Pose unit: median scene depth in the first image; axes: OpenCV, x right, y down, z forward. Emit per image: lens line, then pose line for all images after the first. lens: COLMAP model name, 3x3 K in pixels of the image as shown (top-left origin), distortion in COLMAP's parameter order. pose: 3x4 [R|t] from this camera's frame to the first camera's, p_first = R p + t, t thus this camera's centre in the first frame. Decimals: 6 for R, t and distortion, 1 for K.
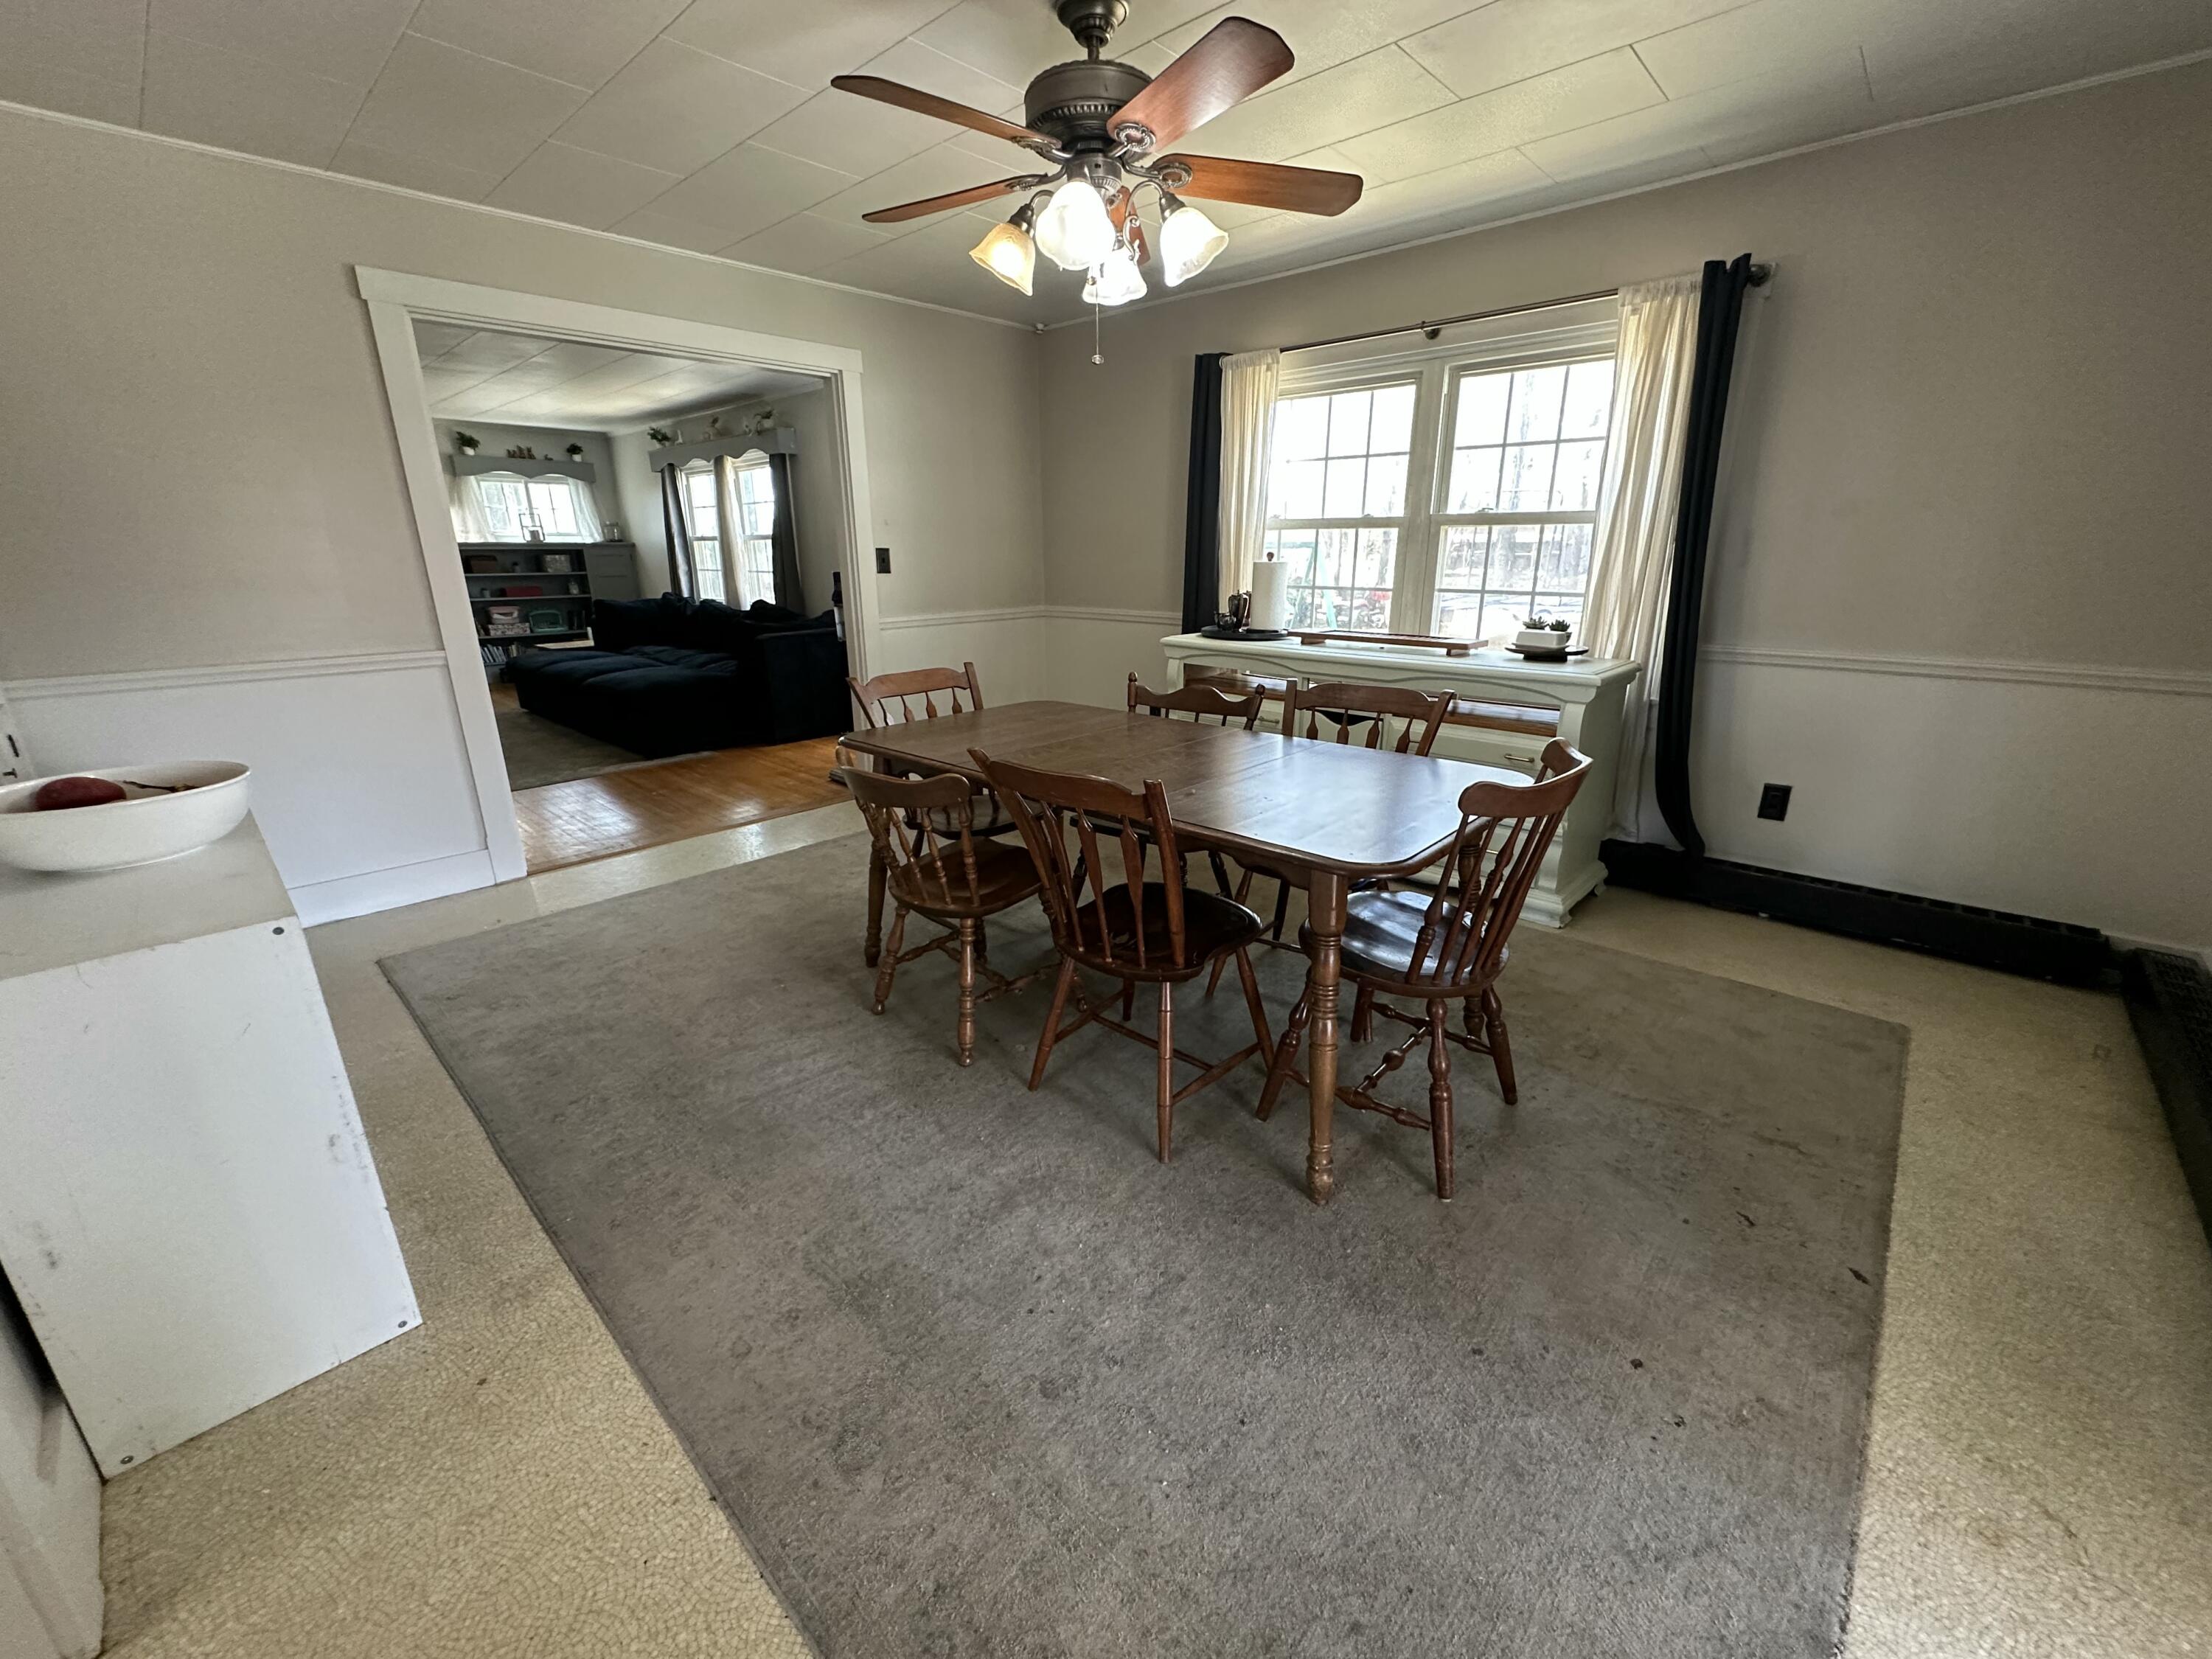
lens RADIAL K [[880.5, 0, 1105.8], [0, 880.5, 831.2], [0, 0, 1]] dist [-0.000554, 0.000402]
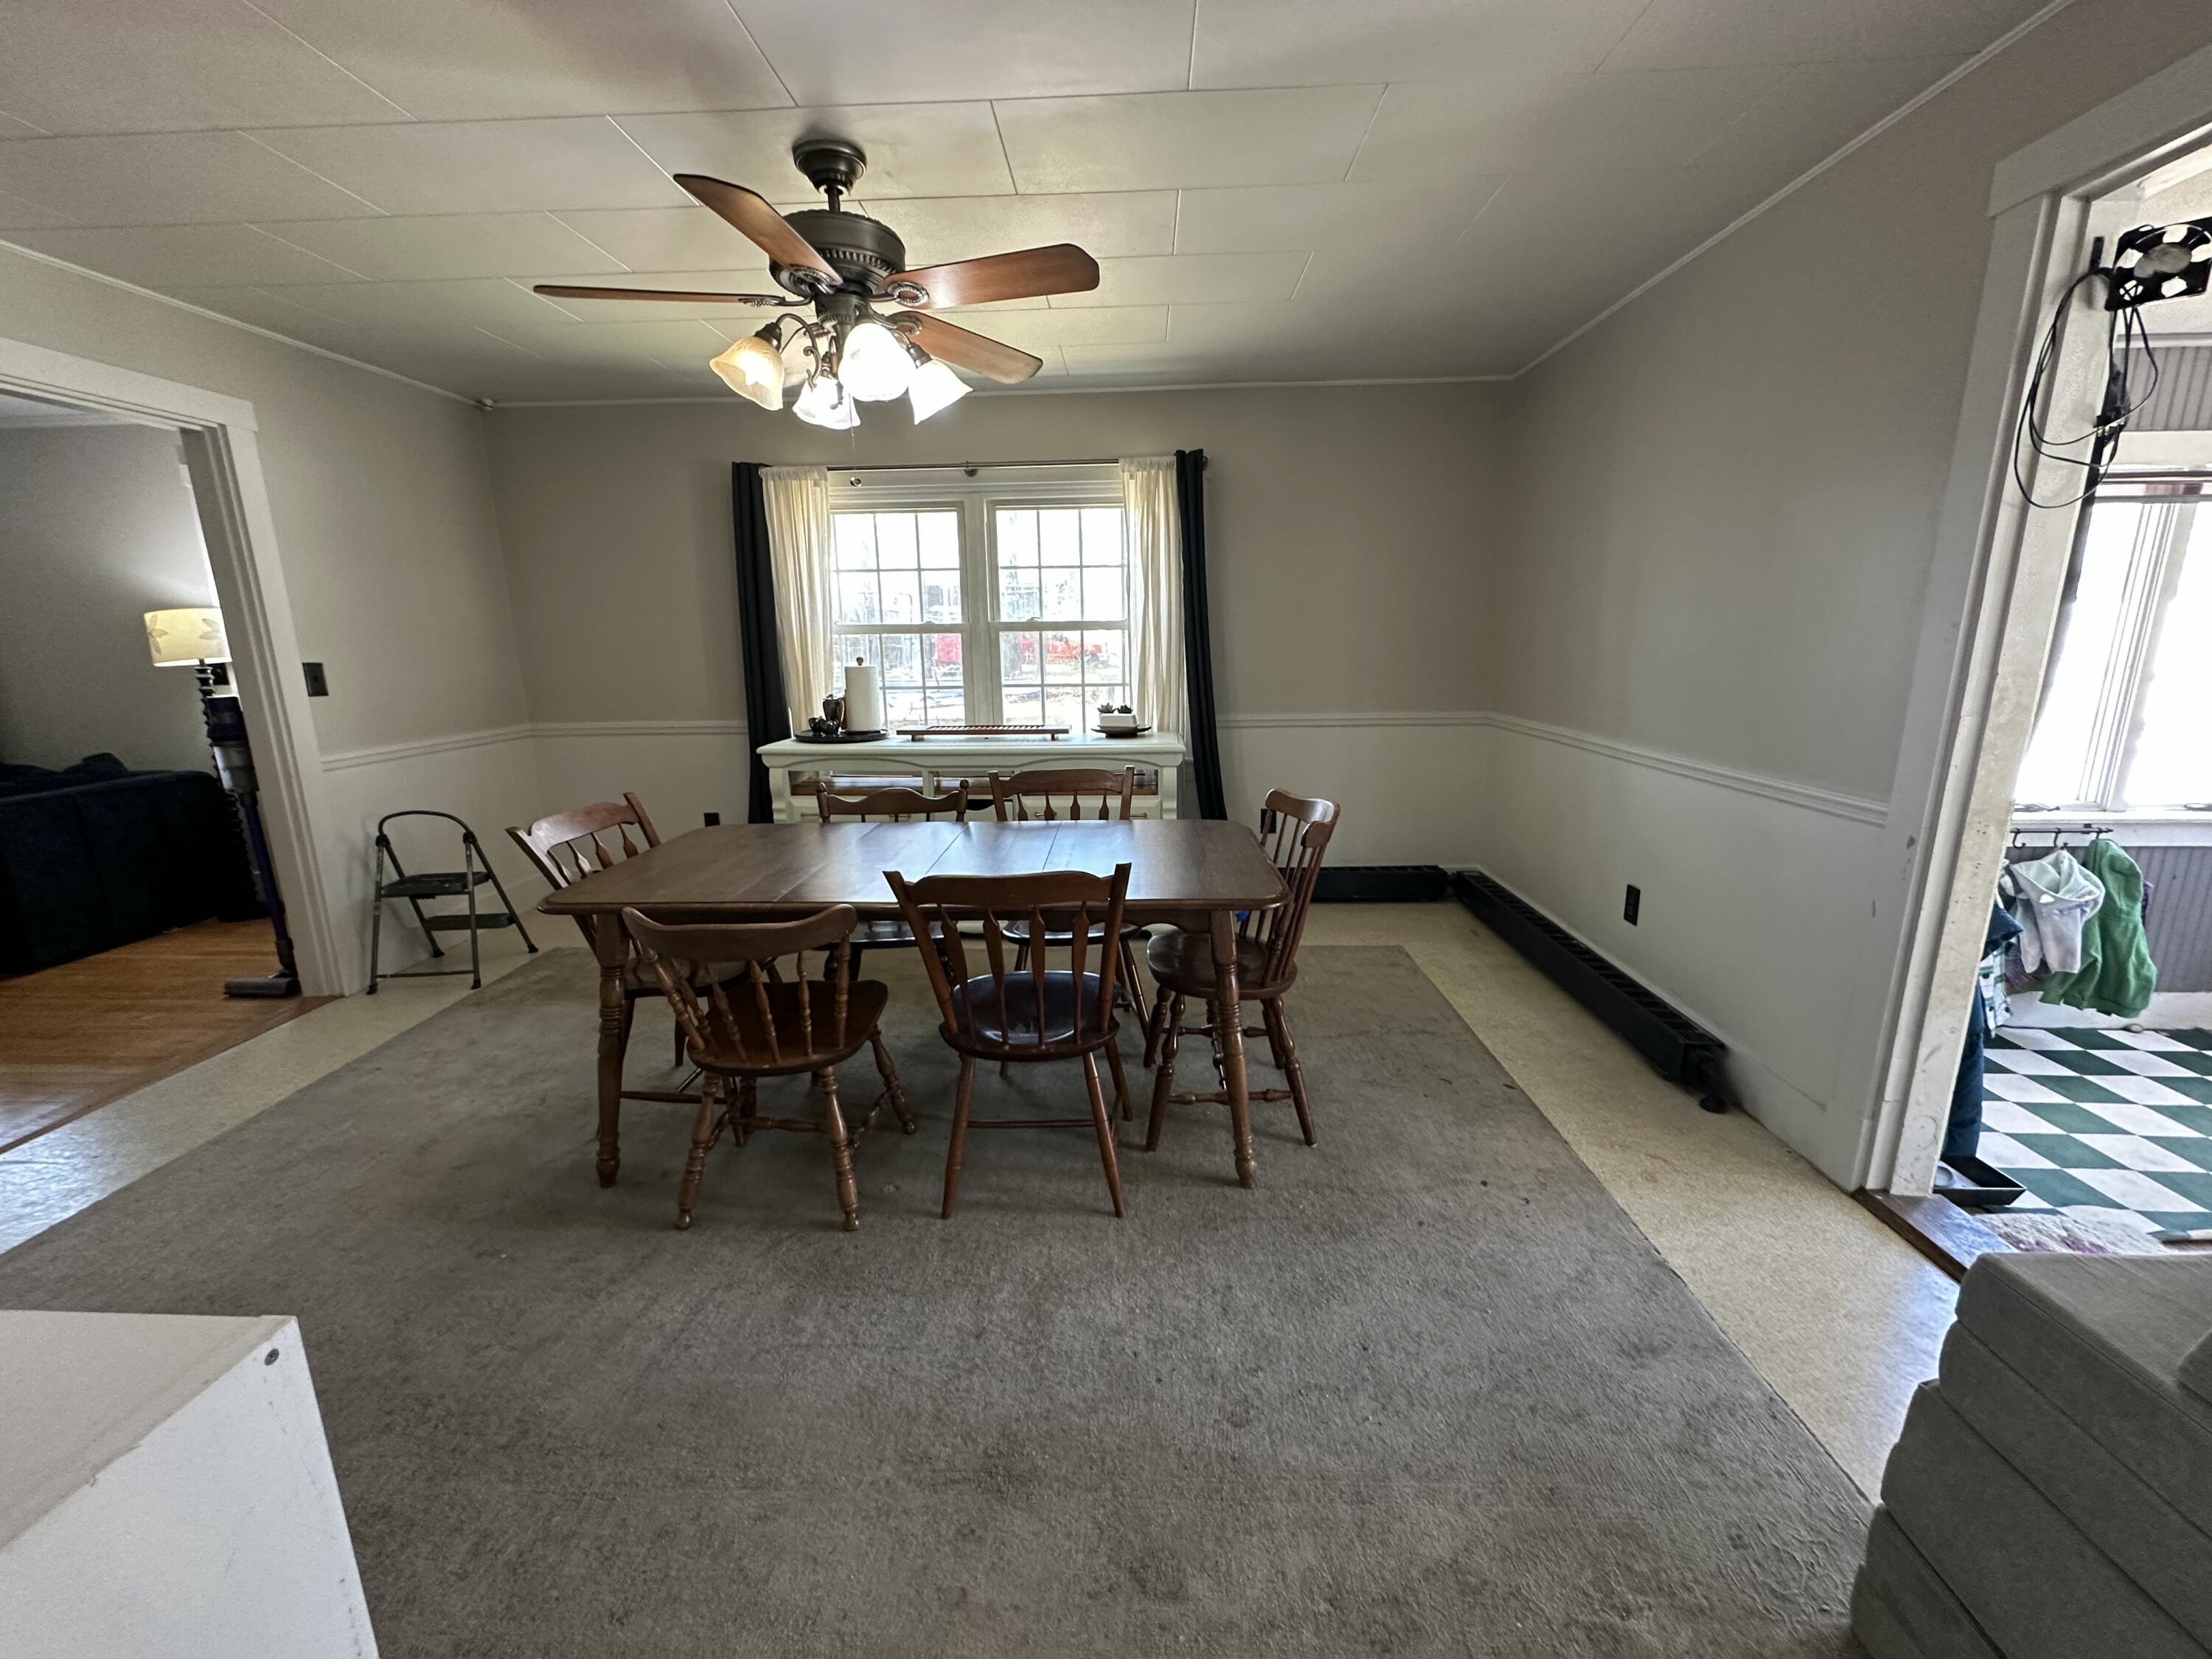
lens RADIAL K [[880.5, 0, 1106.0], [0, 880.5, 832.9], [0, 0, 1]] dist [-0.000554, 0.000402]
pose [[0.757925, -0.150134, 0.634831, -0.329918], [0.211750, 0.977082, -0.021734, -0.036896], [-0.617019, 0.150898, 0.772346, 0.064669]]
